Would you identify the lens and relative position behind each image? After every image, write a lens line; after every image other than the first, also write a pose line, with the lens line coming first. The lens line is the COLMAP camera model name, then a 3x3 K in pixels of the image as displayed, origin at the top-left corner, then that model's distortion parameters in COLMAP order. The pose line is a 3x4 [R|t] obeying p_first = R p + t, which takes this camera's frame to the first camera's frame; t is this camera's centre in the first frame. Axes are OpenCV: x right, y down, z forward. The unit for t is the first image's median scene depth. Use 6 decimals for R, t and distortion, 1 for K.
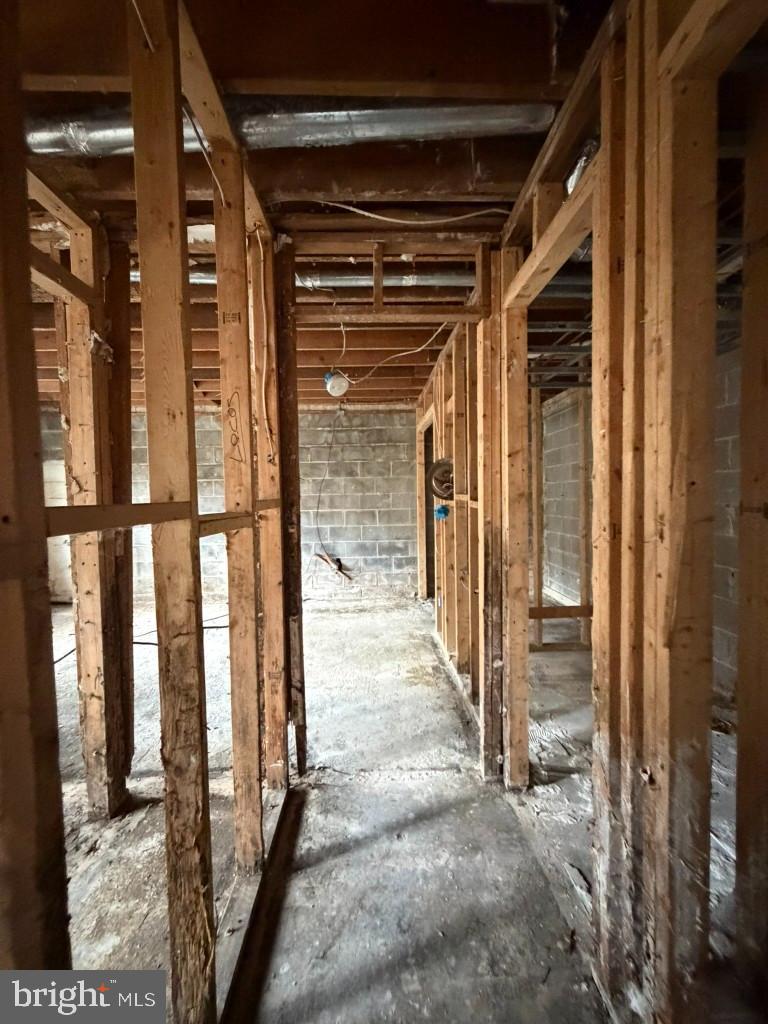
lens RADIAL K [[409.0, 0, 384.8], [0, 409.0, 508.2], [0, 0, 1]] dist [-0.001765, 0.000746]
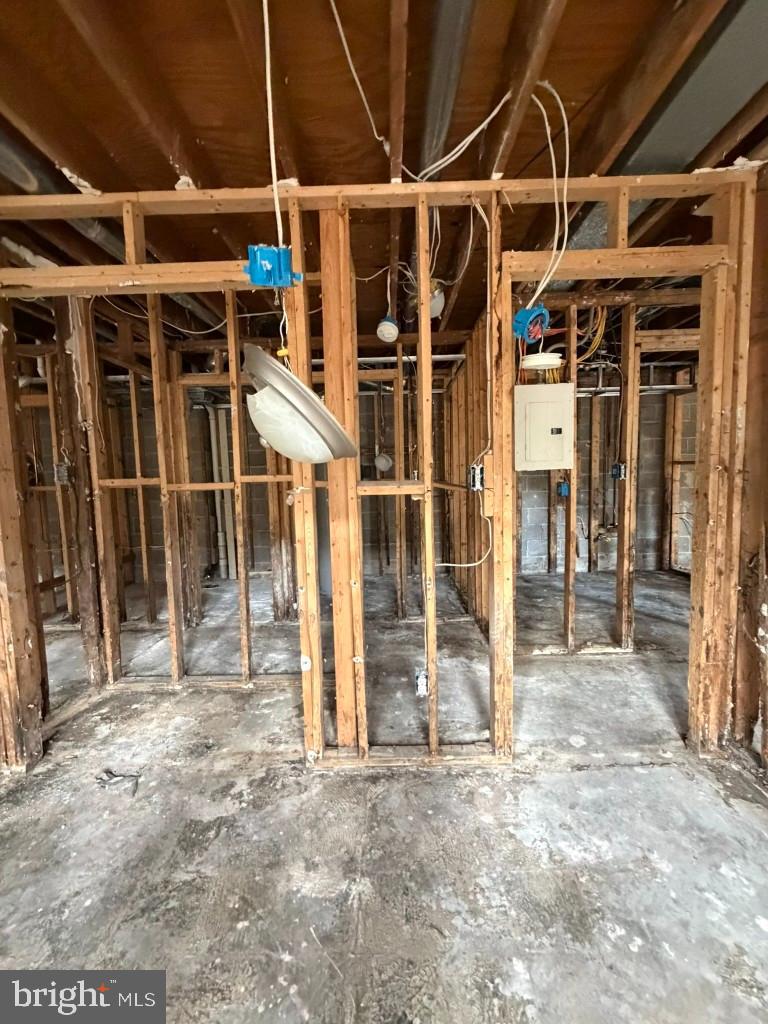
lens RADIAL K [[409.0, 0, 383.4], [0, 409.0, 508.8], [0, 0, 1]] dist [-0.001765, 0.000746]
pose [[0.047464, -0.066439, 0.996661, -0.563296], [0.057665, 0.996304, 0.063669, 0.015604], [-0.997207, 0.054450, 0.051120, -0.014619]]
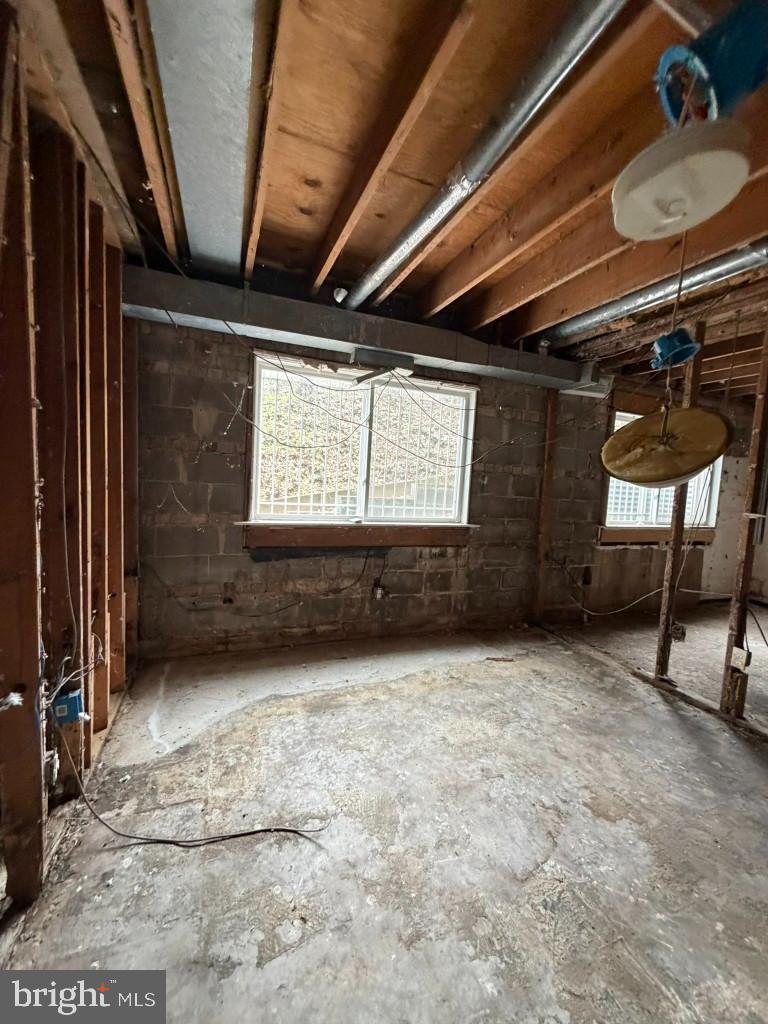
lens RADIAL K [[409.0, 0, 383.9], [0, 409.0, 508.8], [0, 0, 1]] dist [-0.001765, 0.000746]
pose [[0.334936, 0.103379, -0.936553, -0.216461], [-0.089306, 0.992971, 0.077668, 0.011817], [0.937999, 0.057626, 0.341814, -0.195985]]
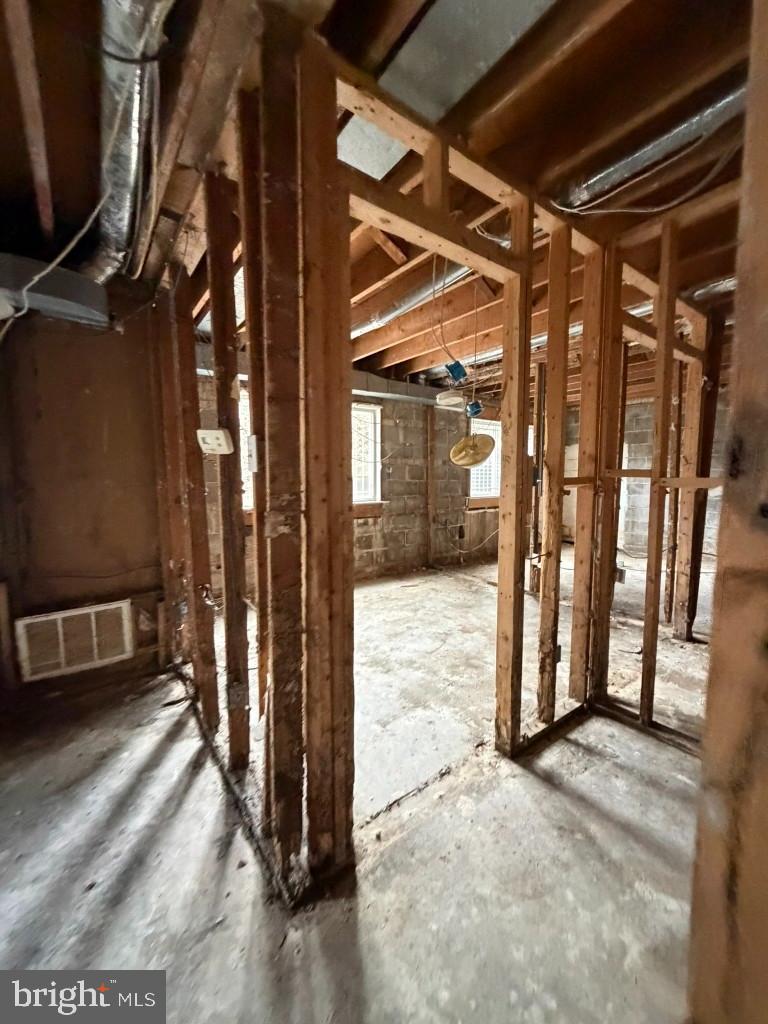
lens RADIAL K [[409.0, 0, 383.0], [0, 409.0, 508.6], [0, 0, 1]] dist [-0.001765, 0.000746]
pose [[0.565168, 0.082444, -0.820846, 0.007819], [-0.032719, 0.996451, 0.077553, 0.019869], [0.824327, -0.016973, 0.565860, -0.385320]]
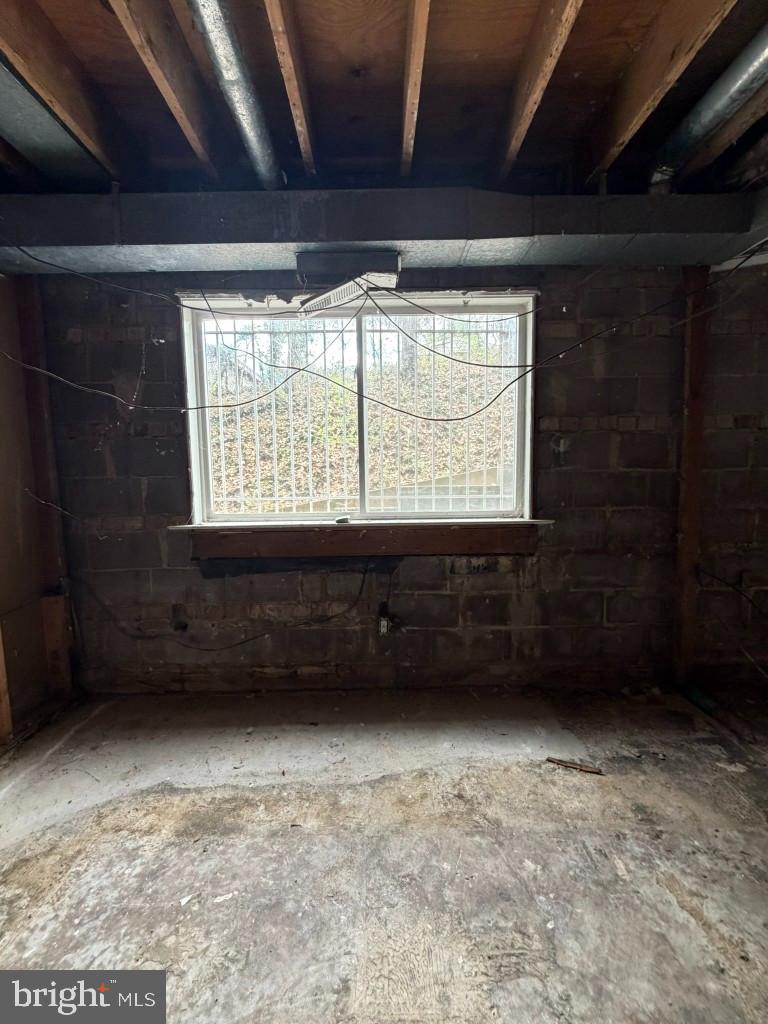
lens RADIAL K [[409.0, 0, 384.2], [0, 409.0, 509.3], [0, 0, 1]] dist [-0.001765, 0.000746]
pose [[-0.022328, 0.109528, -0.993733, -0.391120], [-0.014555, 0.993840, 0.109867, 0.024303], [0.999645, 0.016917, -0.020596, 0.031892]]
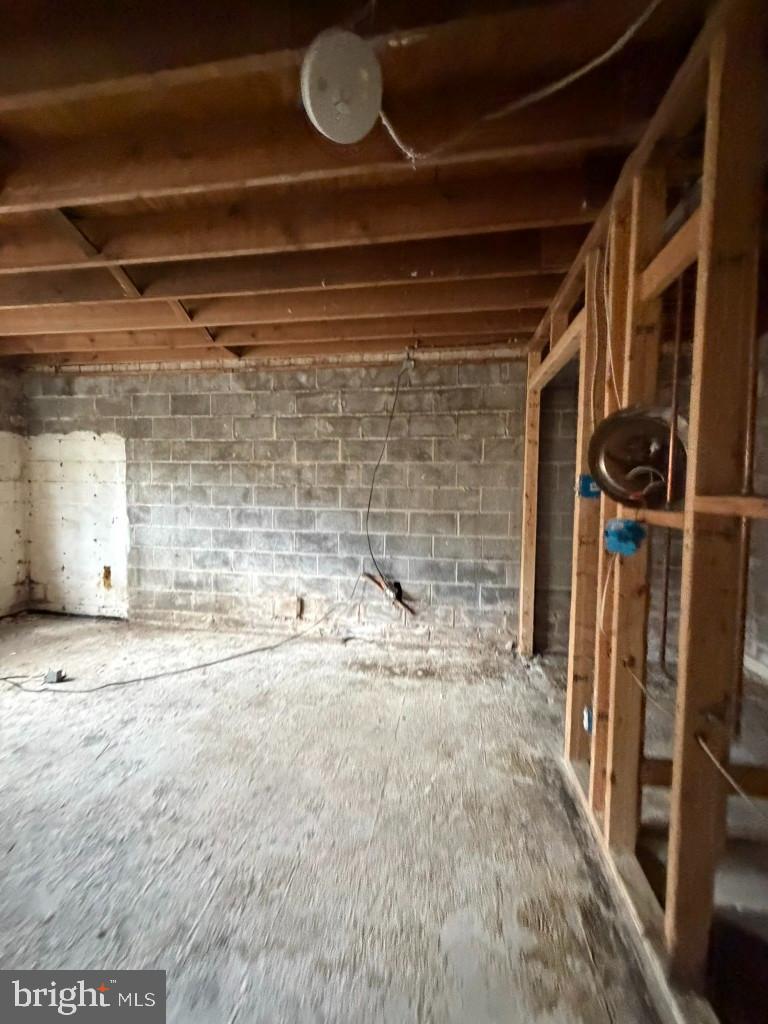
lens RADIAL K [[409.0, 0, 386.4], [0, 409.0, 506.7], [0, 0, 1]] dist [-0.001765, 0.000746]
pose [[0.981681, 0.039390, -0.186414, -0.010538], [-0.037373, 0.999199, 0.014325, -0.010485], [0.186829, -0.007096, 0.982367, 0.339922]]
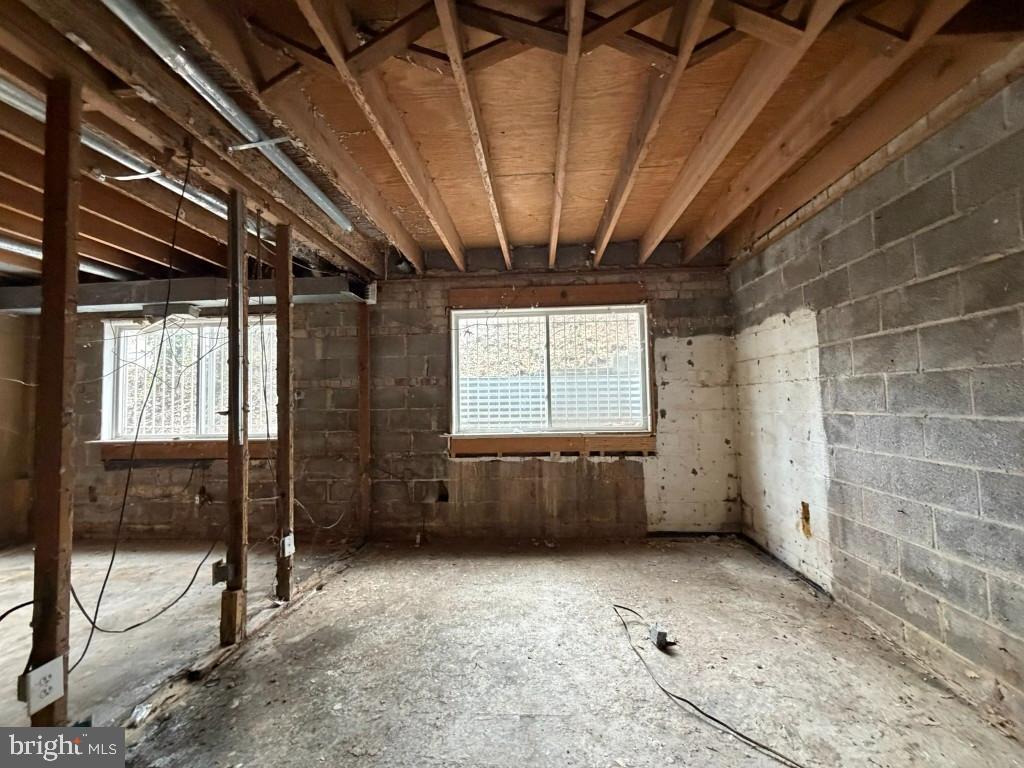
lens RADIAL K [[409.0, 0, 514.0], [0, 409.0, 384.4], [0, 0, 1]] dist [-0.001765, 0.000746]
pose [[-0.093185, -0.026510, -0.995296, -0.105055], [-0.008082, 0.999633, -0.025869, -0.003059], [0.995616, 0.005634, -0.093365, 0.677697]]
